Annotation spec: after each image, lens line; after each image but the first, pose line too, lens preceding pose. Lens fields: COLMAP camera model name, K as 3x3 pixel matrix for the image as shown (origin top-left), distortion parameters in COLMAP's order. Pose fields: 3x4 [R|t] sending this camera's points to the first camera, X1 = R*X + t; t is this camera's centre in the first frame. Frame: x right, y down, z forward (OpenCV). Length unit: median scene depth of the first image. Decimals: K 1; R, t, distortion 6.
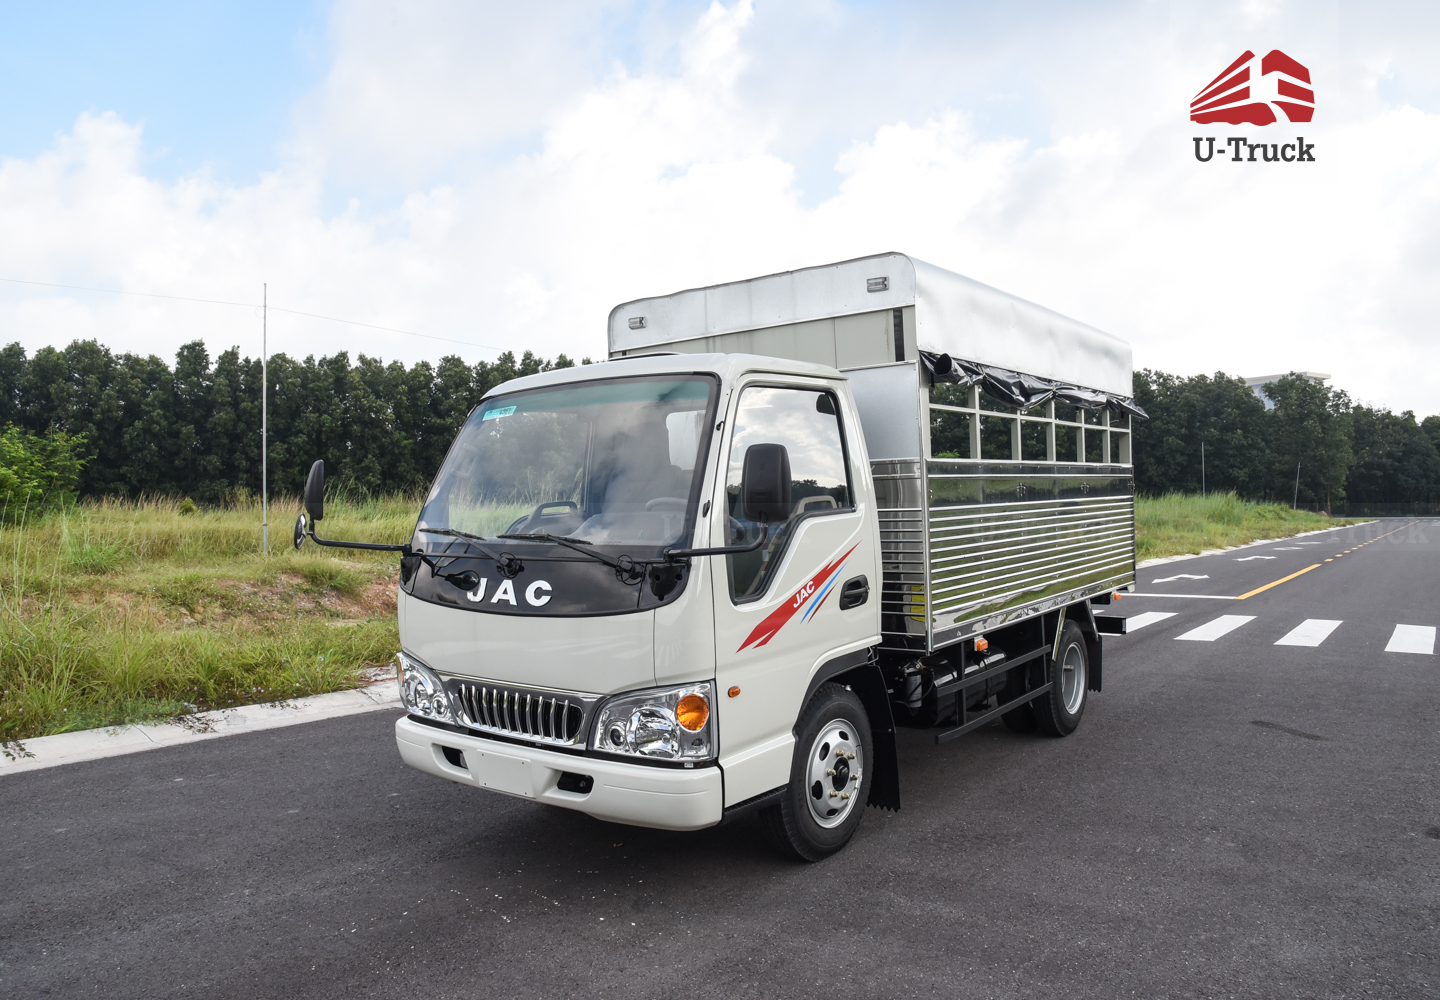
lens RADIAL K [[1003.0, 0, 732.2], [0, 1003.0, 497.1], [0, 0, 1]] dist [-0.097787, 0.044972]
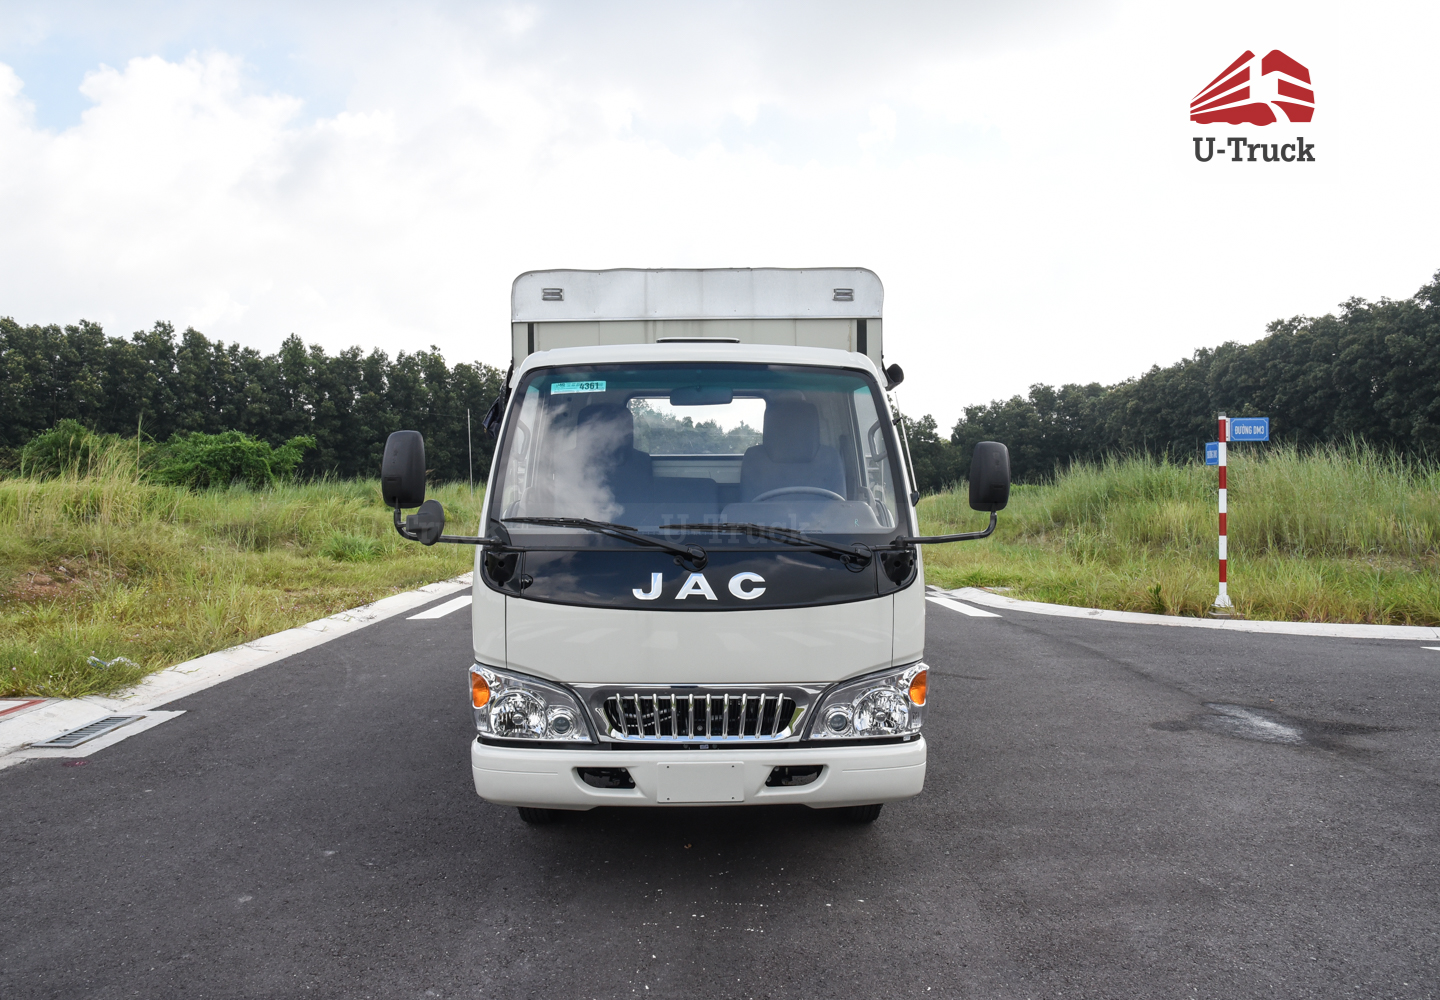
lens RADIAL K [[1003.0, 0, 725.9], [0, 1003.0, 501.4], [0, 0, 1]] dist [-0.097787, 0.044972]
pose [[0.792976, 0.008545, 0.609193, -0.775377], [-0.018478, 0.999779, 0.010029, 0.006923], [-0.608973, -0.019210, 0.792958, 0.252412]]
